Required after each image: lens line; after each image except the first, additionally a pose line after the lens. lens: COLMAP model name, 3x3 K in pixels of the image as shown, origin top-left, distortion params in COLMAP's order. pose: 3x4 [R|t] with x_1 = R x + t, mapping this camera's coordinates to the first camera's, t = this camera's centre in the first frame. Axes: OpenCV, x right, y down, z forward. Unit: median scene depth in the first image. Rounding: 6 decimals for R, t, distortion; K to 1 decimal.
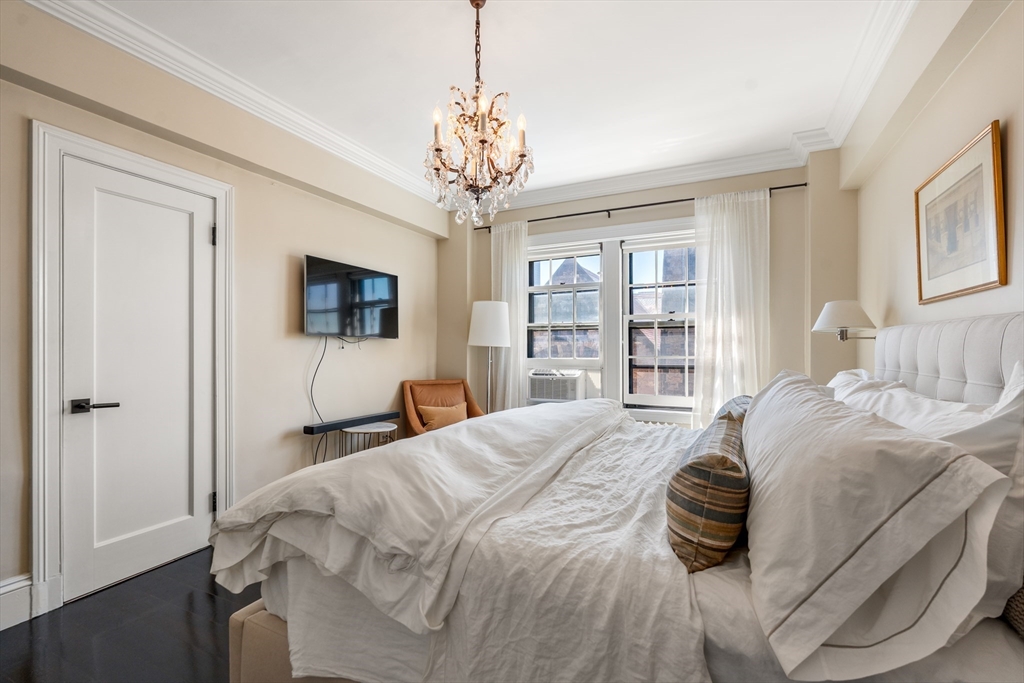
lens RADIAL K [[460.3, 0, 507.8], [0, 460.3, 345.7], [0, 0, 1]] dist [-0.003633, -0.000275]
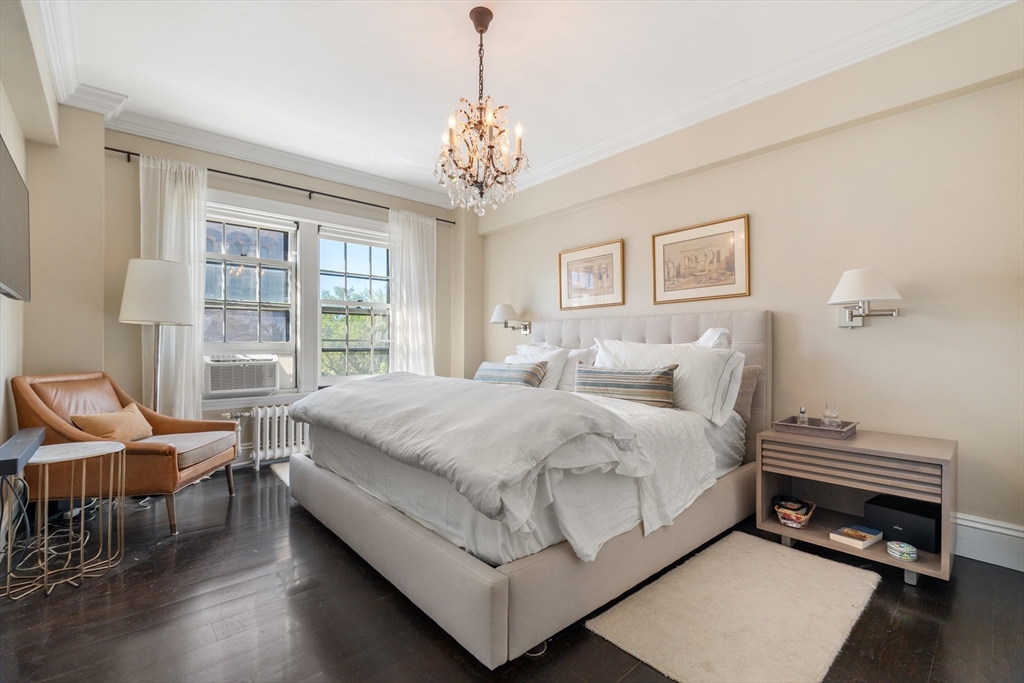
lens RADIAL K [[459.4, 0, 512.0], [0, 459.4, 341.5], [0, 0, 1]] dist [0.076642, -0.000071]
pose [[0.399061, 0.008893, 0.916881, -0.560851], [-0.005495, 0.999958, -0.007307, 0.034751], [-0.916908, -0.002122, 0.399093, 0.211574]]
